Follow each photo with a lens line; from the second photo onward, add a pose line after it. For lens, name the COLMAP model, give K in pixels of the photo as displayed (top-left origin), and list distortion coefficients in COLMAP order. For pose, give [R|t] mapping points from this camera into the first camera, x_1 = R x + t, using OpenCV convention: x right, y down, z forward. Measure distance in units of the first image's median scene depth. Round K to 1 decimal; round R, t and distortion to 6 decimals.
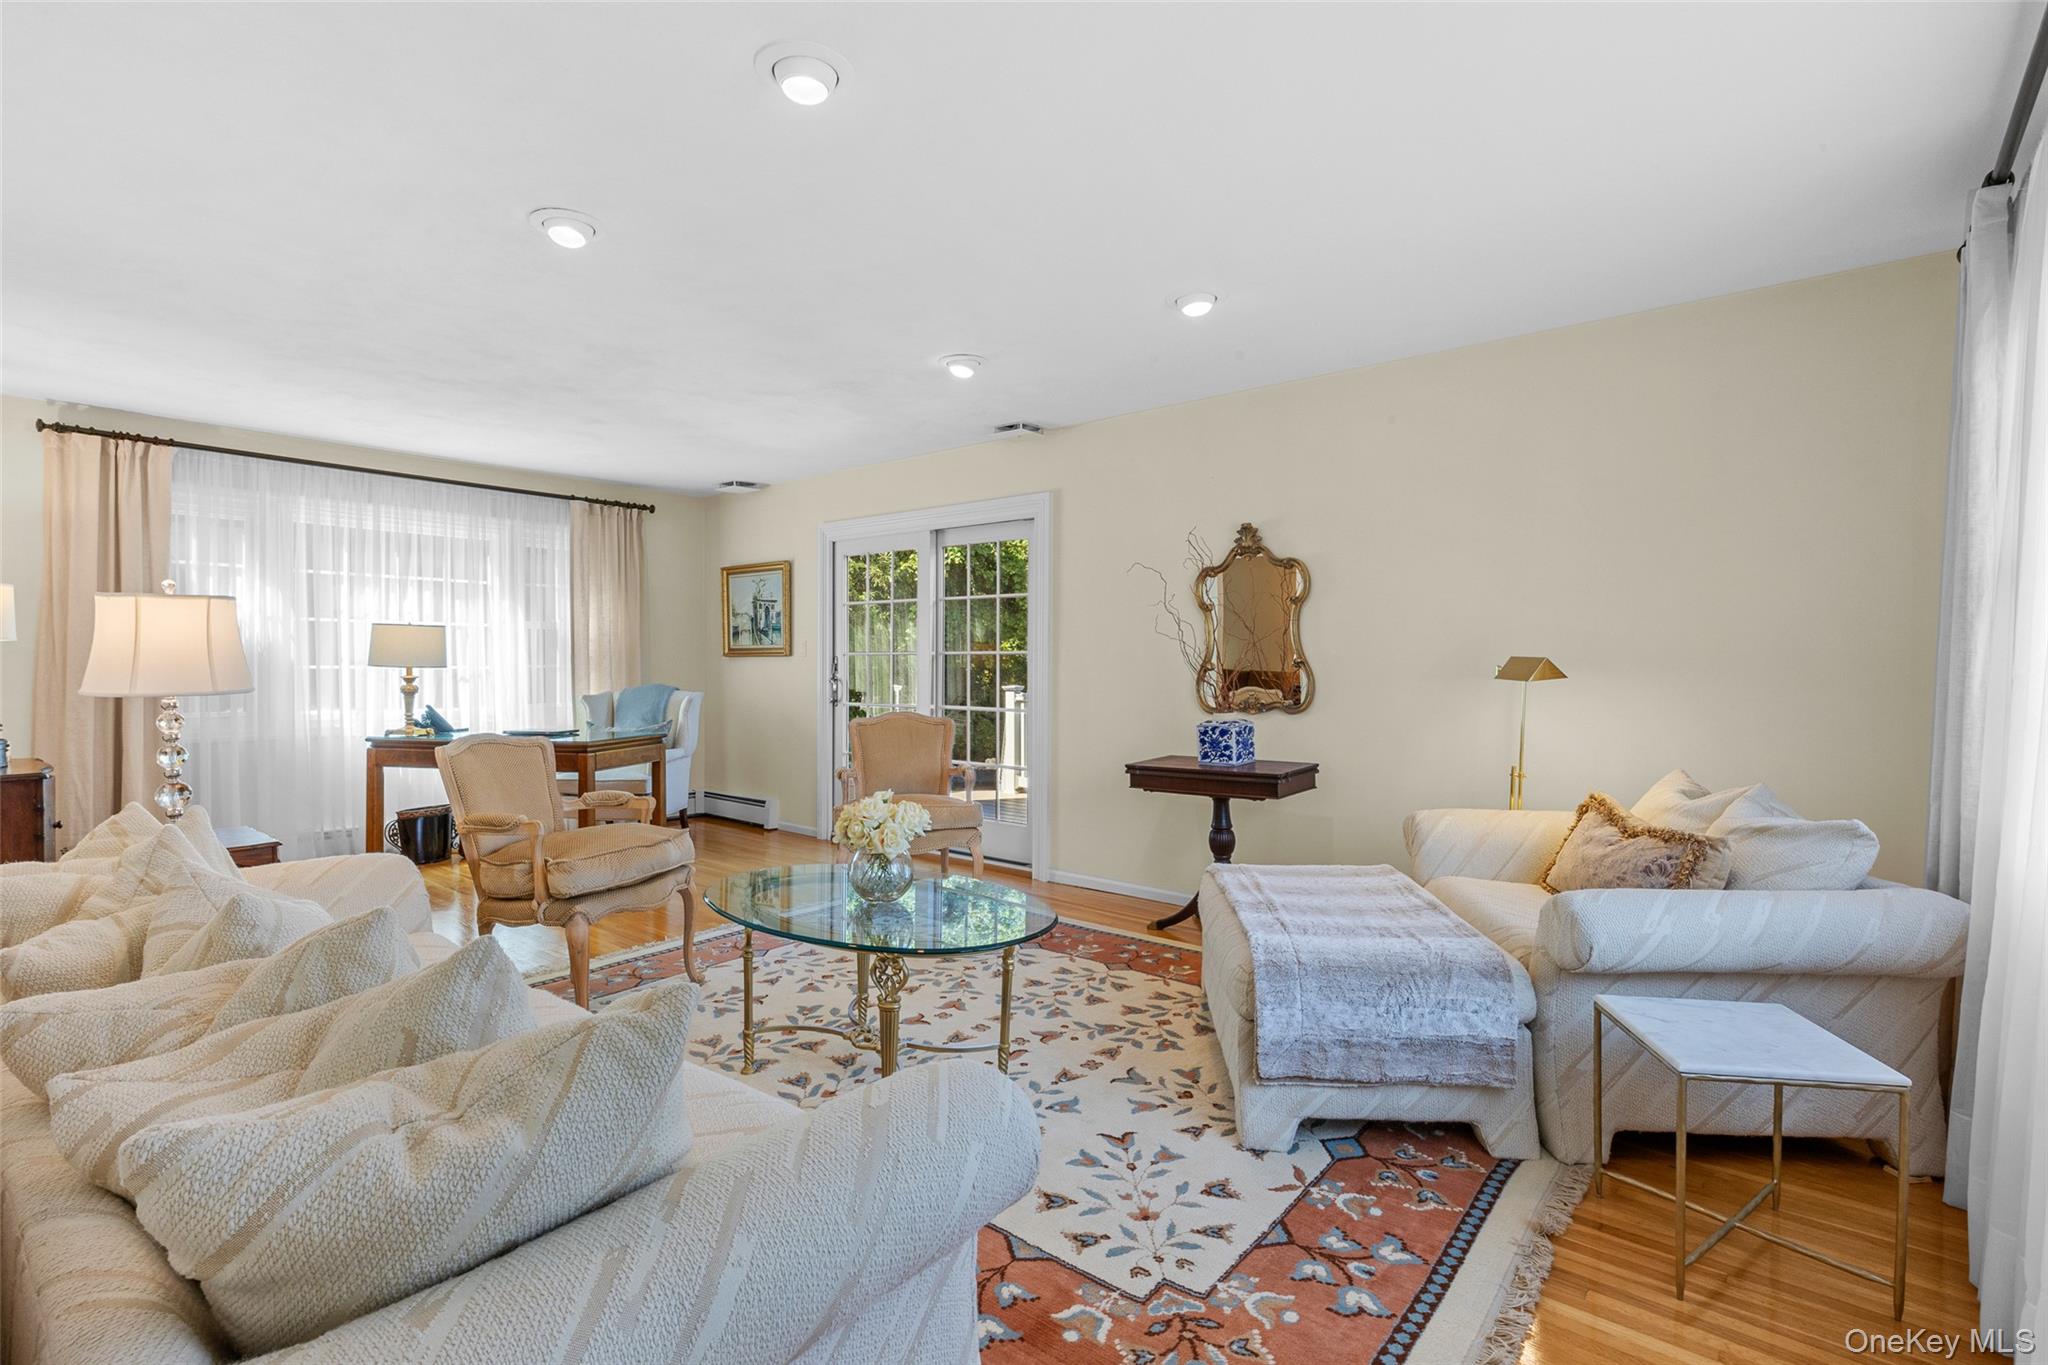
lens RADIAL K [[949.6, 0, 1024.0], [0, 949.6, 682.5], [0, 0, 1]] dist [0.002283, 0.000243]
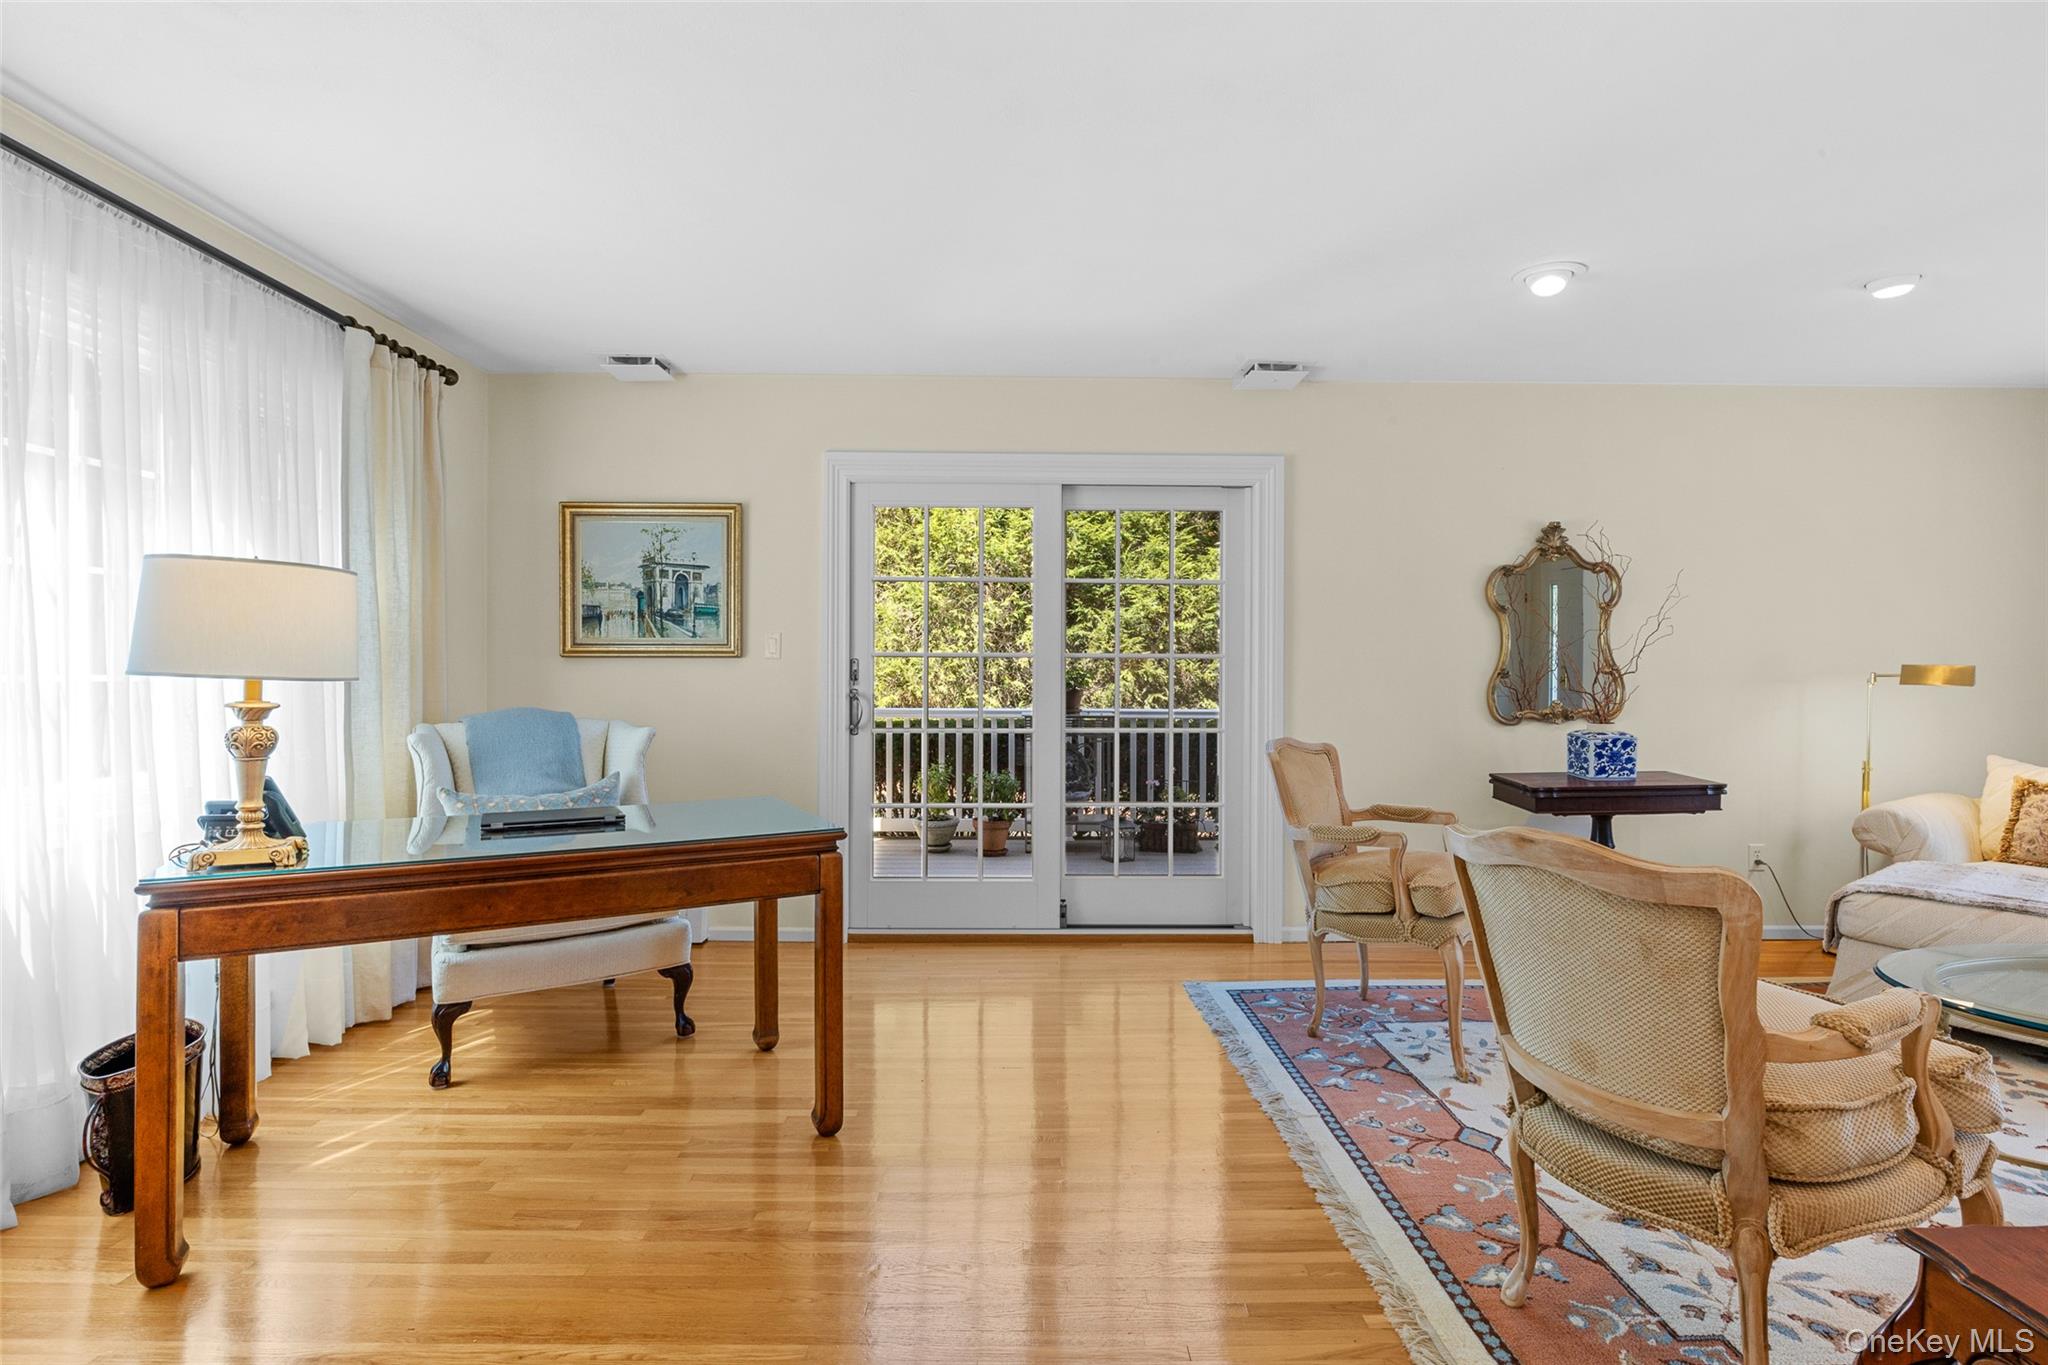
lens RADIAL K [[957.1, 0, 1024.0], [0, 957.1, 682.5], [0, 0, 1]] dist [-0.033474, -0.000057]
pose [[0.759052, -0.007222, 0.650990, -0.556800], [0.011701, 0.999928, -0.002550, -0.008536], [-0.650925, 0.009553, 0.759082, 0.448165]]
